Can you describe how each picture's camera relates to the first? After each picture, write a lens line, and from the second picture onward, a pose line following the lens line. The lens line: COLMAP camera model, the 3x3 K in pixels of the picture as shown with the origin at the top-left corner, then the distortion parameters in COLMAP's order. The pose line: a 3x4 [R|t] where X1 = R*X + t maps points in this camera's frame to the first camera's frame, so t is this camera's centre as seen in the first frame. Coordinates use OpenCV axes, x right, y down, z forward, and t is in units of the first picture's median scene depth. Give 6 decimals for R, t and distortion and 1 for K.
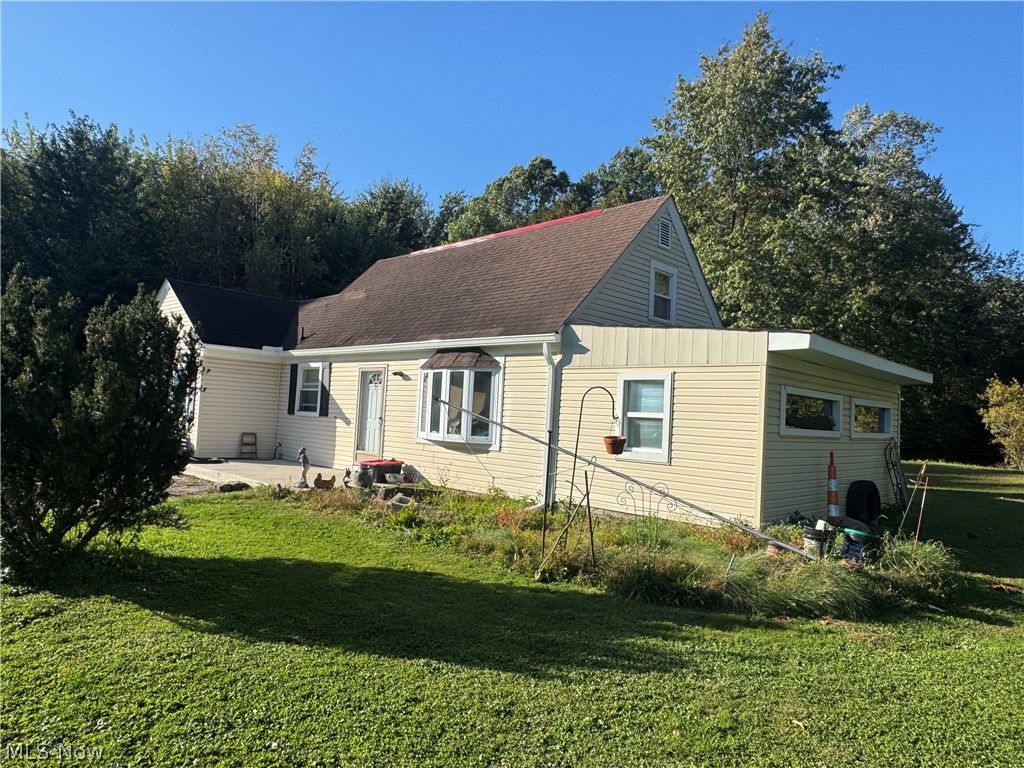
lens RADIAL K [[661.7, 0, 512.4], [0, 661.7, 385.0], [0, 0, 1]] dist [-0.002608, -0.000151]
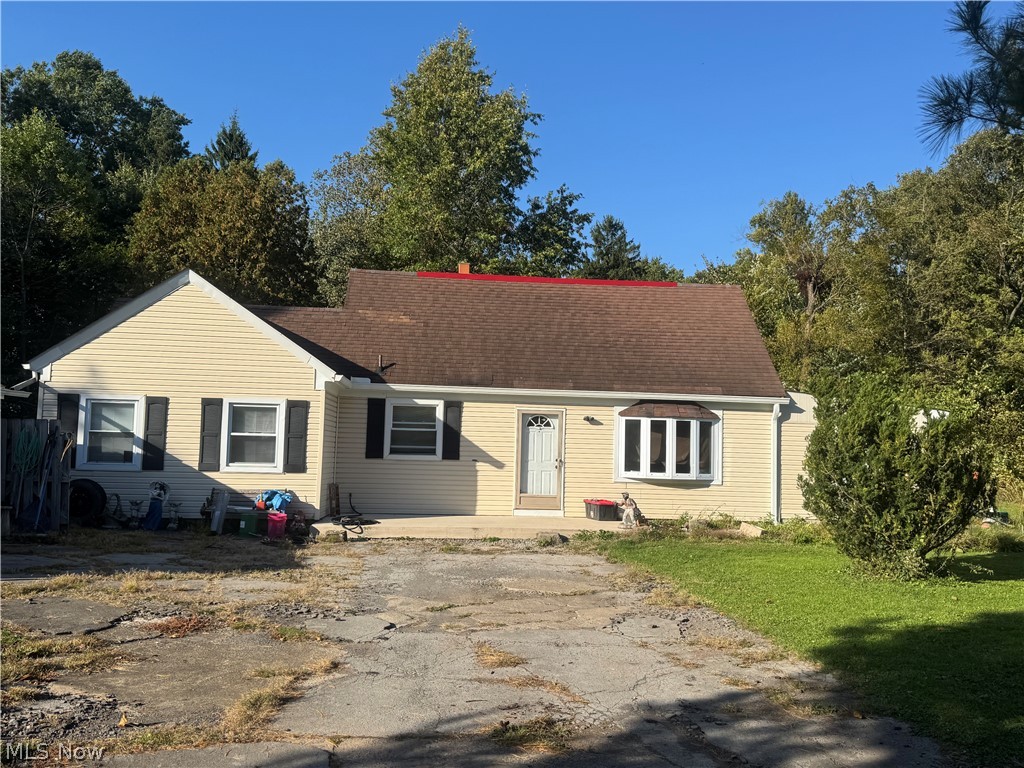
lens RADIAL K [[865.3, 0, 512.1], [0, 865.3, 383.4], [0, 0, 1]] dist [0.005728, 0.000425]
pose [[0.660382, 0.024198, 0.750540, -1.311993], [-0.029911, 0.999535, -0.005908, -0.062287], [-0.750334, -0.018548, 0.660799, 0.171867]]
